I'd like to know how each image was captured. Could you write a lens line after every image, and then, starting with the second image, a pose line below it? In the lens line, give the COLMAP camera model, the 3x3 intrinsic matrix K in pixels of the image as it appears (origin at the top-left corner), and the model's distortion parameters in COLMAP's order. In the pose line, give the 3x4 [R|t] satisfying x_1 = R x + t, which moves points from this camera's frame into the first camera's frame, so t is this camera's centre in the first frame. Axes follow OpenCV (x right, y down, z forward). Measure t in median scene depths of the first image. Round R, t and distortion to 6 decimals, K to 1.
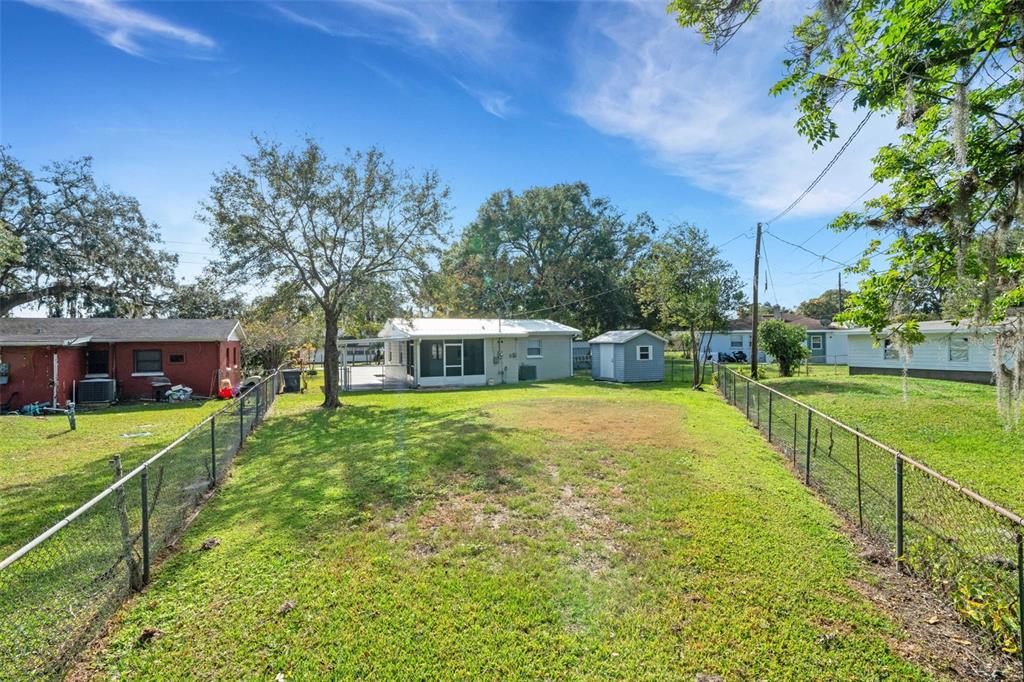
lens RADIAL K [[496.4, 0, 515.9], [0, 496.4, 345.8], [0, 0, 1]] dist [-0.002699, 0.000223]
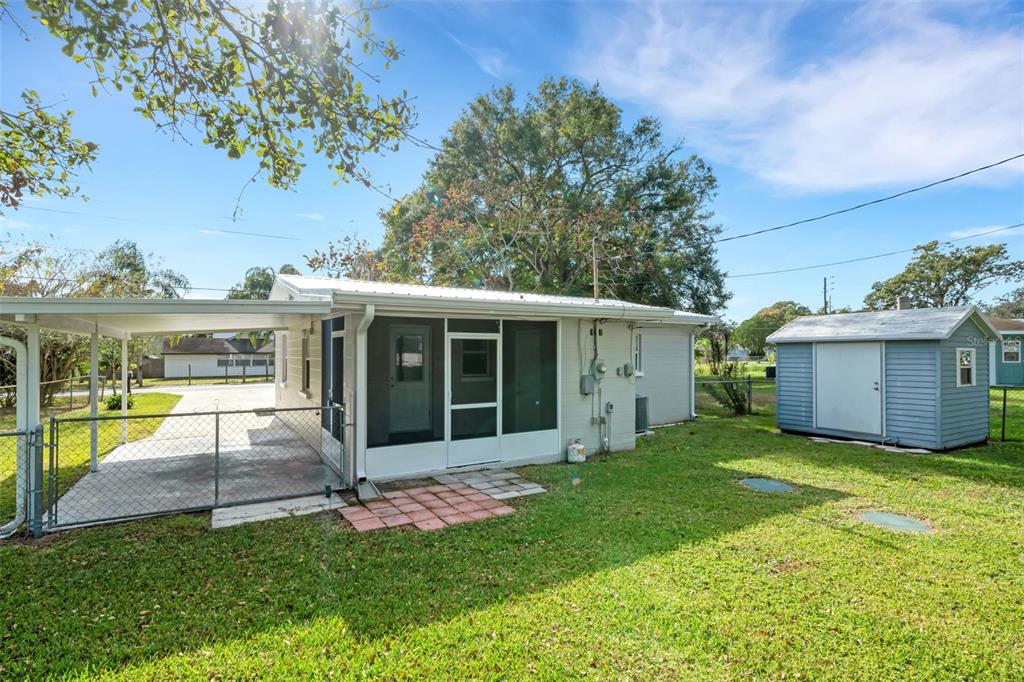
lens RADIAL K [[496.4, 0, 515.9], [0, 496.4, 345.8], [0, 0, 1]] dist [-0.002699, 0.000223]
pose [[0.986682, 0.014833, 0.161983, -0.145260], [-0.011004, 0.999639, -0.024510, 0.010594], [-0.162288, 0.022401, 0.986489, 0.665786]]
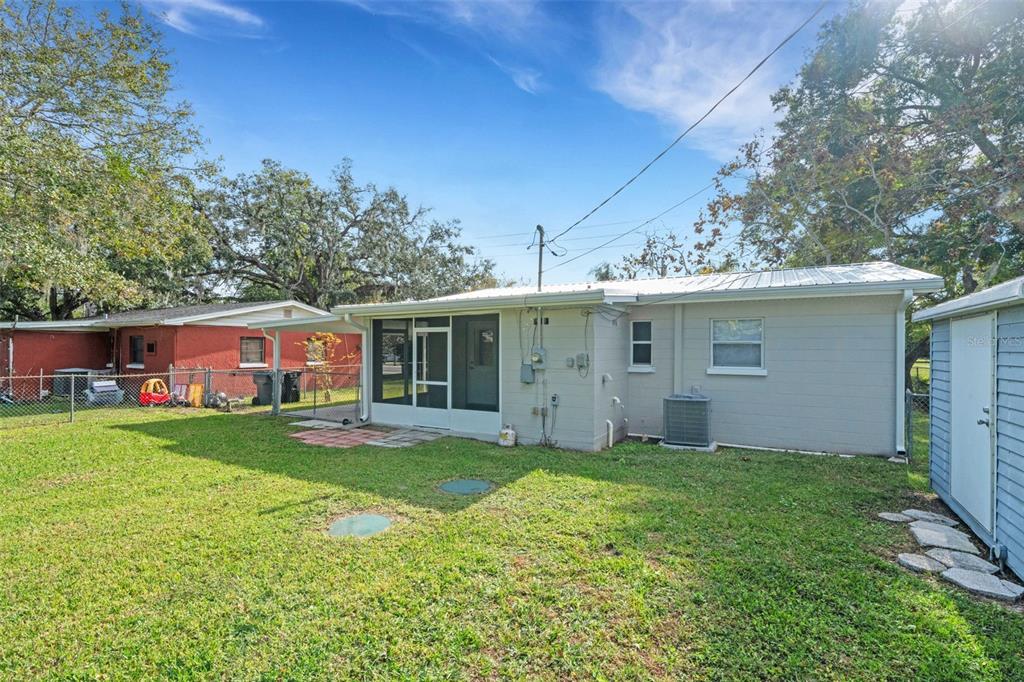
lens RADIAL K [[496.4, 0, 515.9], [0, 496.4, 345.8], [0, 0, 1]] dist [-0.002699, 0.000223]
pose [[0.609478, 0.012501, -0.792704, 0.230776], [-0.017569, 0.999843, 0.002259, 0.008275], [0.792608, 0.012550, 0.609602, 0.779925]]
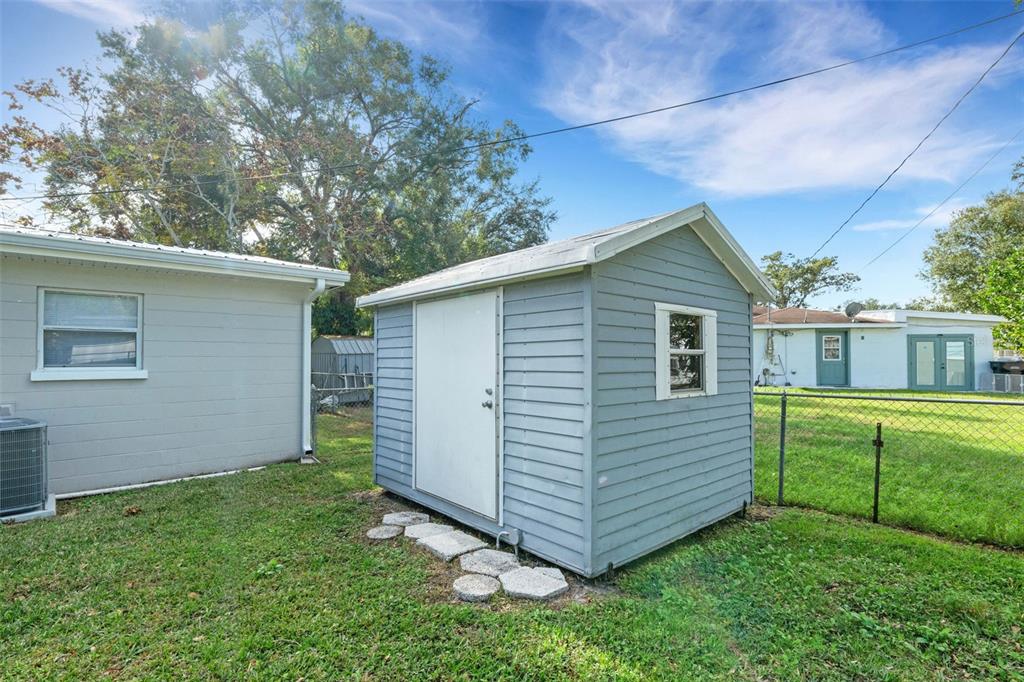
lens RADIAL K [[469.3, 0, 507.6], [0, 469.3, 347.2], [0, 0, 1]] dist [0.003526, 0.000051]
pose [[0.947082, 0.018997, 0.320430, 0.153848], [-0.008652, 0.999395, -0.033677, 0.018164], [-0.320876, 0.029123, 0.946673, 0.859974]]
